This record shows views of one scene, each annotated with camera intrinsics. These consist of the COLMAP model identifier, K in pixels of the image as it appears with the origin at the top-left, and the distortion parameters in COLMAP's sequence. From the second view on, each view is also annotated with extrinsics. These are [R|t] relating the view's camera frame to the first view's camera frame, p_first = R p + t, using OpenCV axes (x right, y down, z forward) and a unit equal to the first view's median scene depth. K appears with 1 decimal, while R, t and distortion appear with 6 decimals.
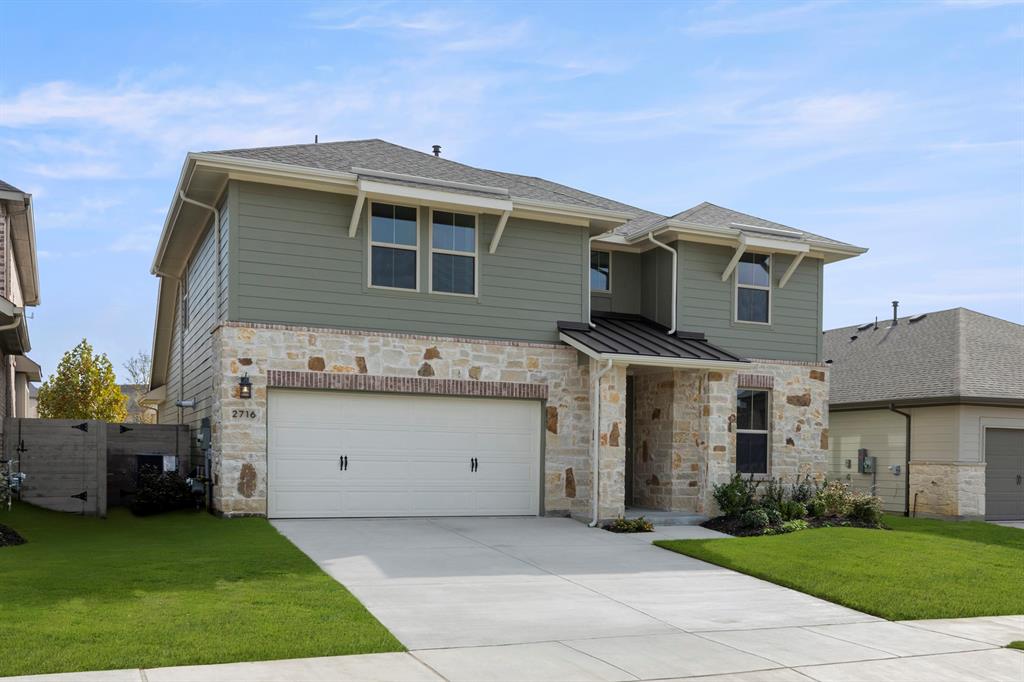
lens RADIAL K [[725.6, 0, 512.3], [0, 725.6, 340.1], [0, 0, 1]] dist [-0.001228, -0.003806]
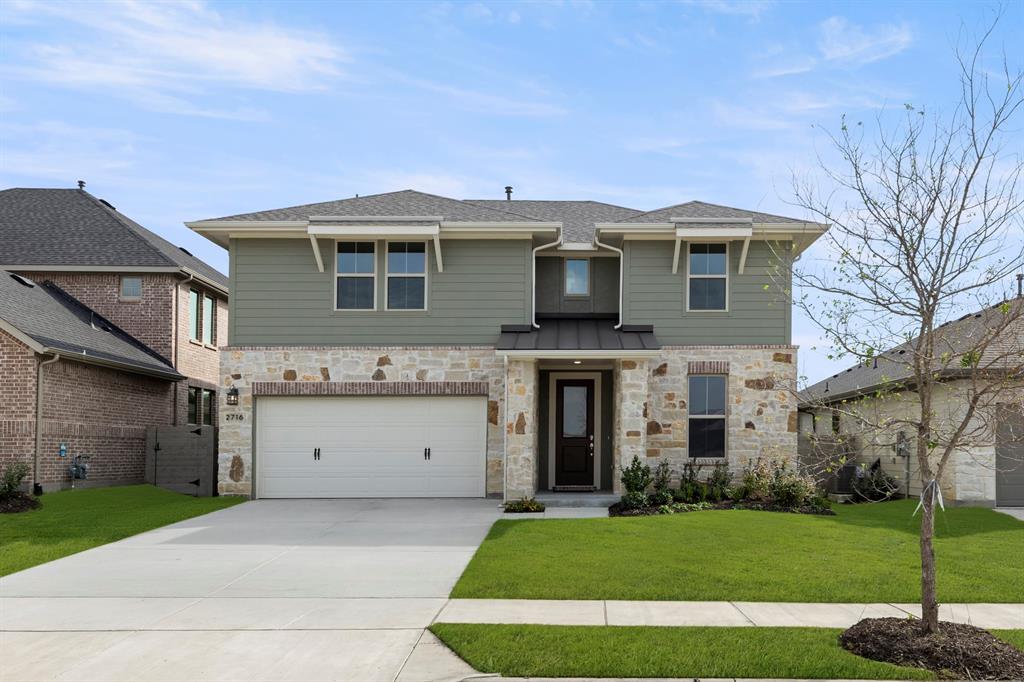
lens RADIAL K [[607.1, 0, 512.1], [0, 607.1, 342.4], [0, 0, 1]] dist [-0.002116, -0.000185]
pose [[0.946640, -0.076006, -0.313203, 0.395745], [0.070064, 0.997085, -0.030202, 0.032169], [0.314585, 0.006647, 0.949206, 0.113775]]
